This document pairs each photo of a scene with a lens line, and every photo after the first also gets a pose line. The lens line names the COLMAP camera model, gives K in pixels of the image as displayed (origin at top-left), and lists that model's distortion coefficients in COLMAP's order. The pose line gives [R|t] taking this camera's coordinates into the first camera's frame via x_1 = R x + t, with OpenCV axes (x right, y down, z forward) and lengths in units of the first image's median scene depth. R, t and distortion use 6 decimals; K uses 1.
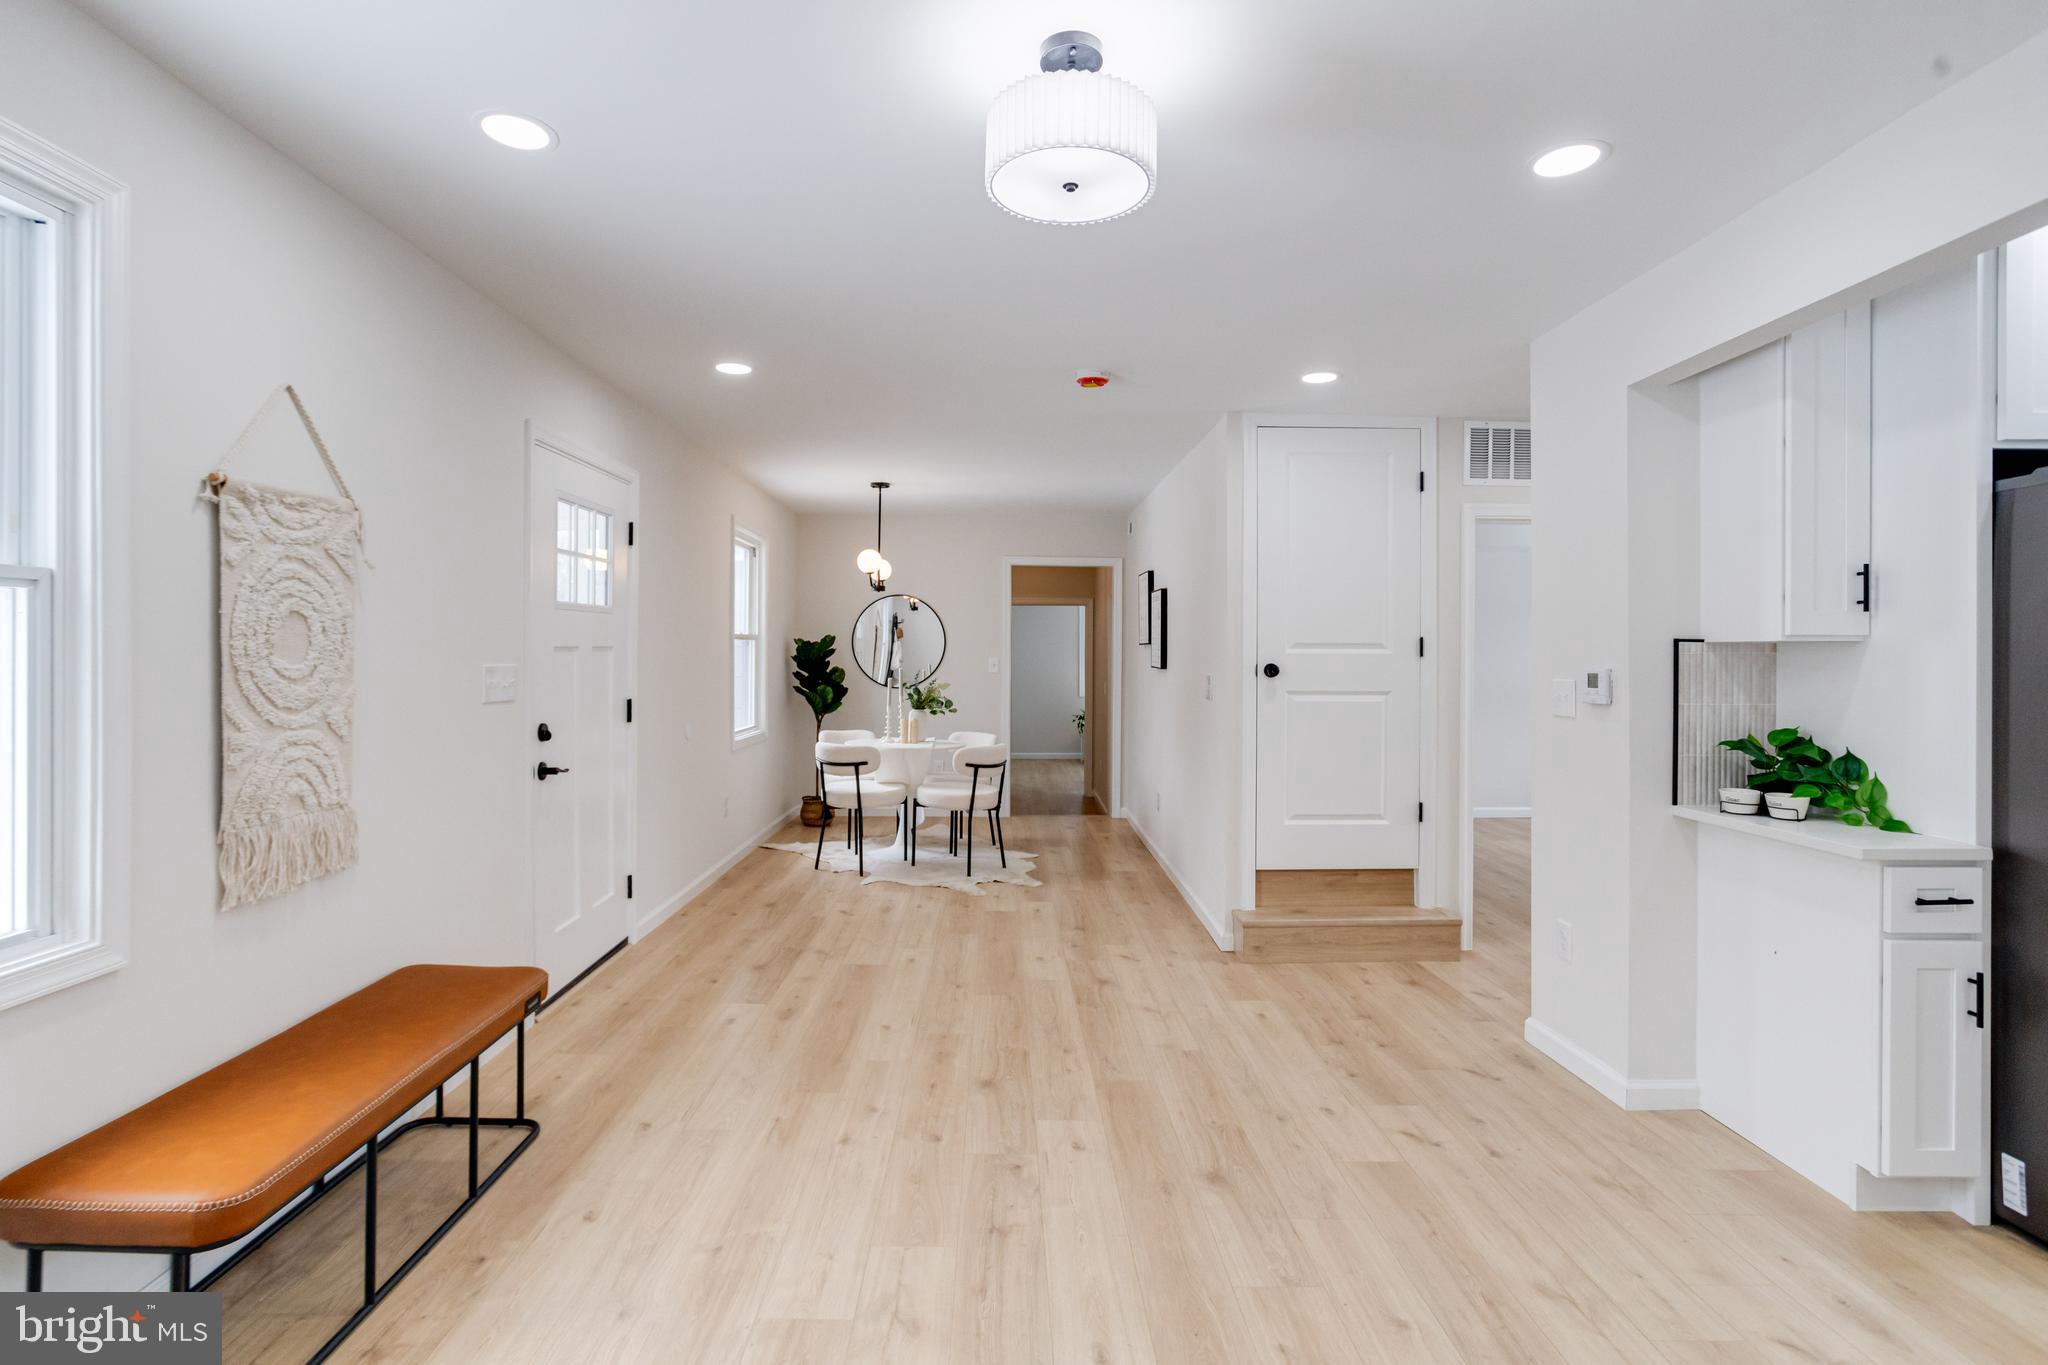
lens RADIAL K [[990.7, 0, 998.5], [0, 990.7, 659.3], [0, 0, 1]] dist [-0.035017, 0.017095]
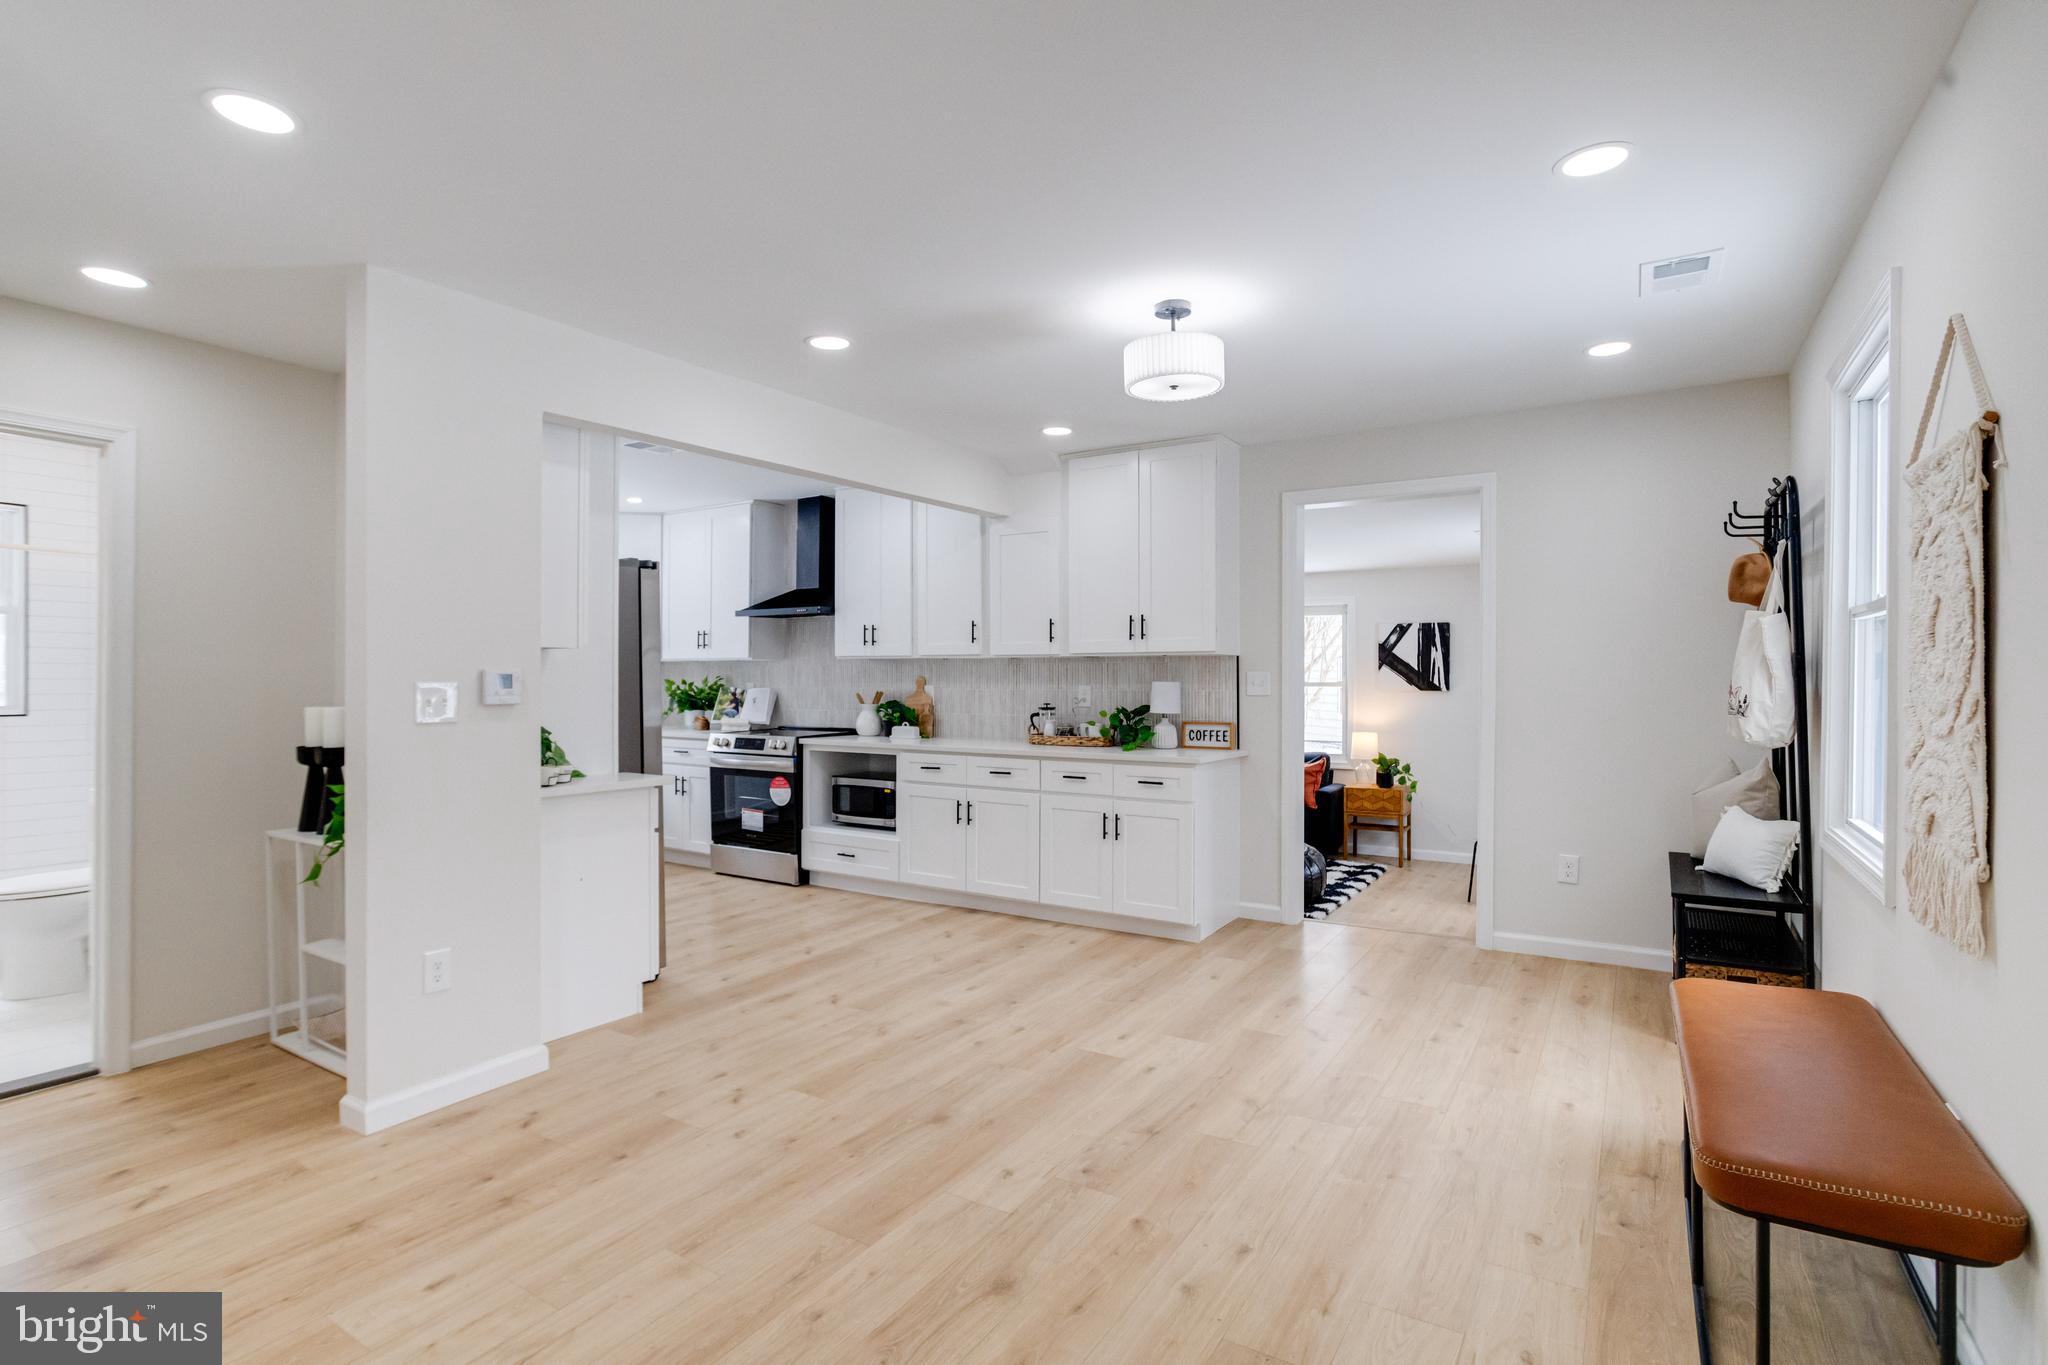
lens RADIAL K [[990.7, 0, 1014.3], [0, 990.7, 678.2], [0, 0, 1]] dist [-0.035017, 0.017095]
pose [[-0.842282, -0.001923, 0.539033, -0.455676], [-0.000547, 0.999996, 0.002714, 0.018480], [-0.539036, 0.001991, -0.842280, 1.884300]]
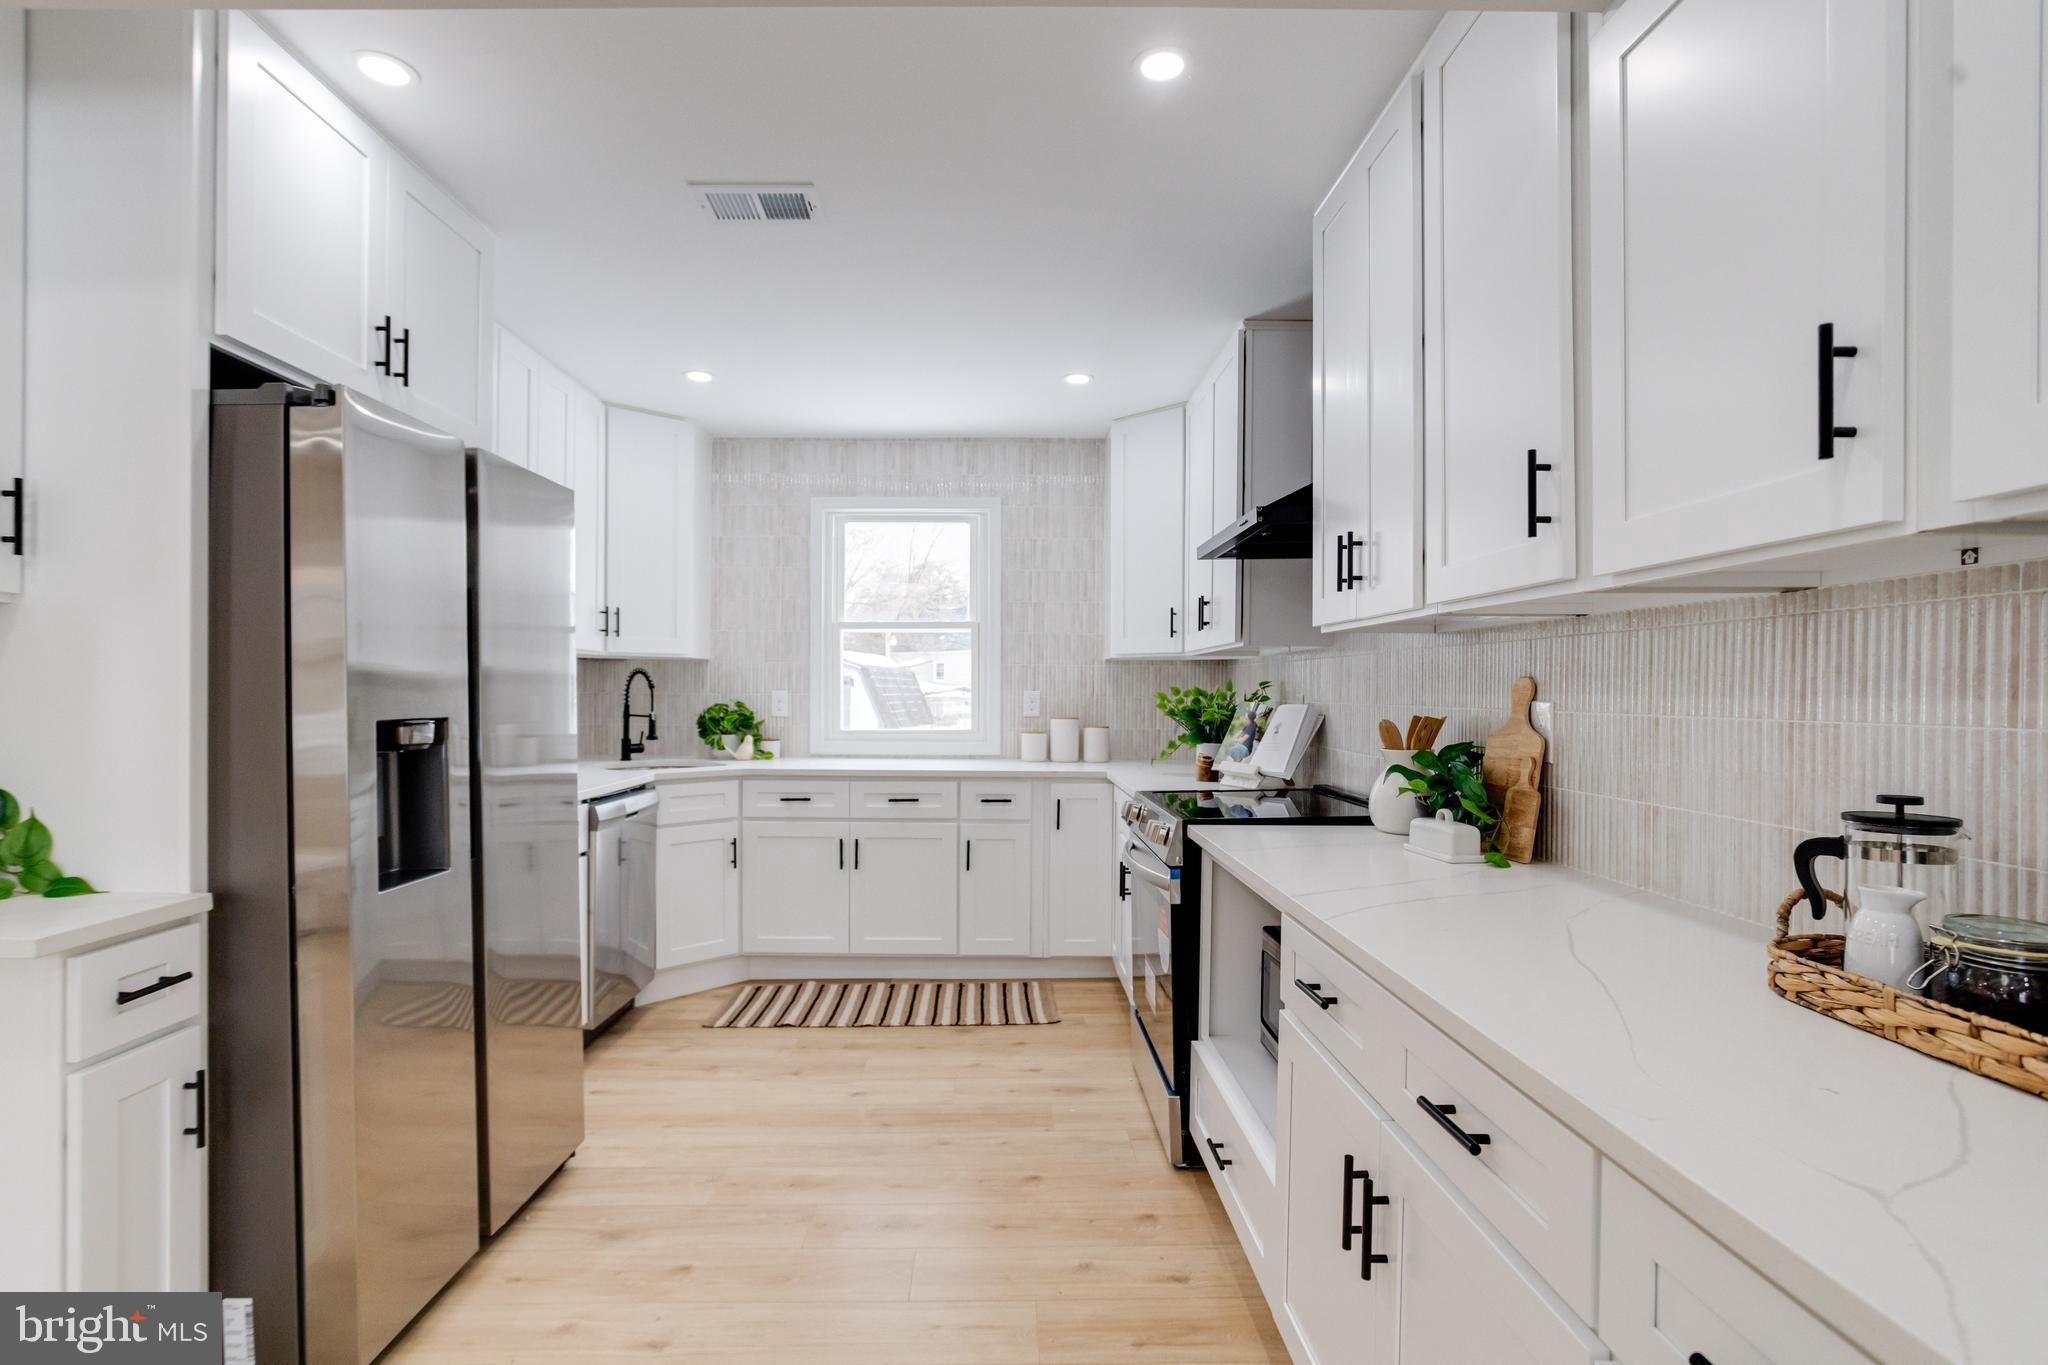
lens RADIAL K [[990.7, 0, 1011.9], [0, 990.7, 700.1], [0, 0, 1]] dist [-0.035017, 0.017095]
pose [[-0.008894, -0.009105, 0.999919, 0.256681], [-0.003666, 0.999952, 0.009073, 0.036341], [-0.999954, -0.003585, -0.008927, 0.363143]]
